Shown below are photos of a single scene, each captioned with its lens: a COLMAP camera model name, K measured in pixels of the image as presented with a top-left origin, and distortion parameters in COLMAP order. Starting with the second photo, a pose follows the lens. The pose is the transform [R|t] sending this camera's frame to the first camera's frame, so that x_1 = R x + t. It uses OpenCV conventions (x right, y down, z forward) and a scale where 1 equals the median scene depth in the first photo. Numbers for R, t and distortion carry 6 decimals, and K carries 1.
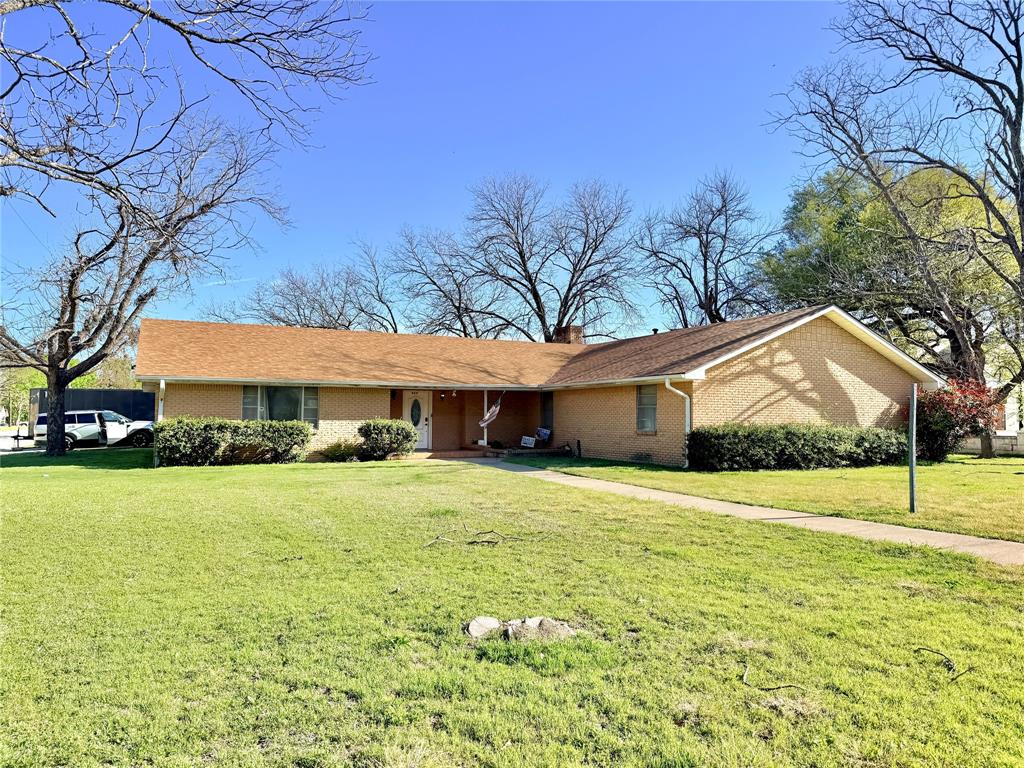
lens RADIAL K [[749.4, 0, 512.0], [0, 749.4, 384.0], [0, 0, 1]] dist [0.153505, -0.263204]
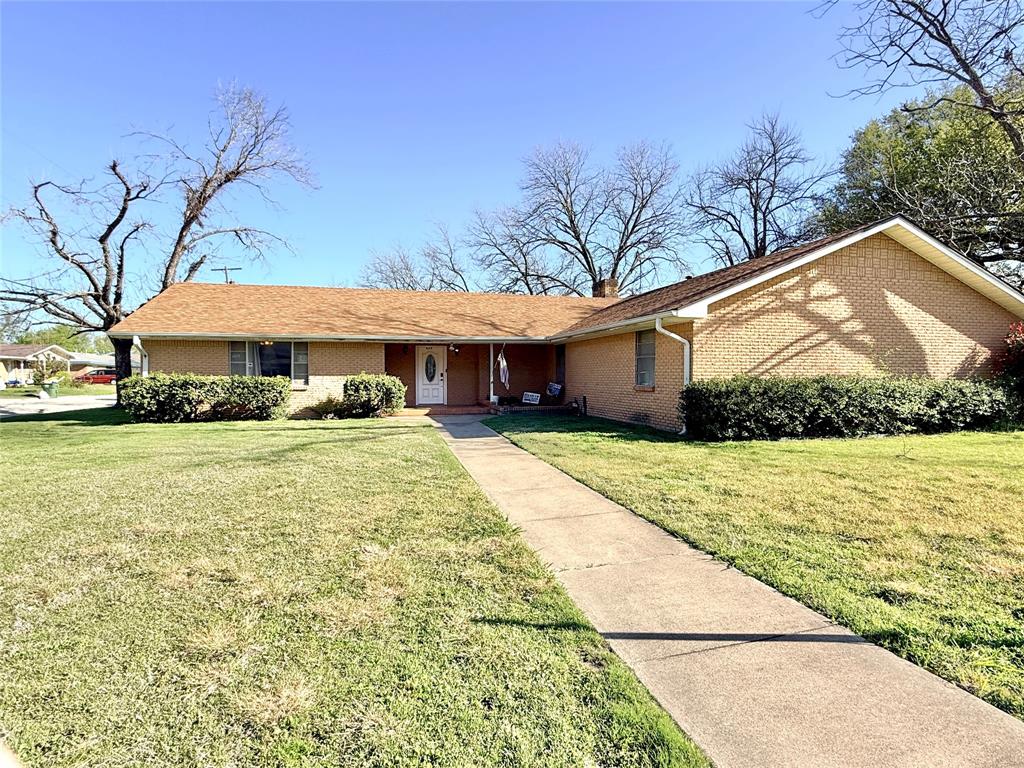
lens RADIAL K [[553.0, 0, 514.5], [0, 553.0, 380.0], [0, 0, 1]] dist [0.006030, 0.002298]
pose [[0.978782, -0.005405, -0.204833, 0.155435], [0.016579, 0.998464, 0.052871, 0.020099], [0.204232, -0.055145, 0.977368, 0.361840]]
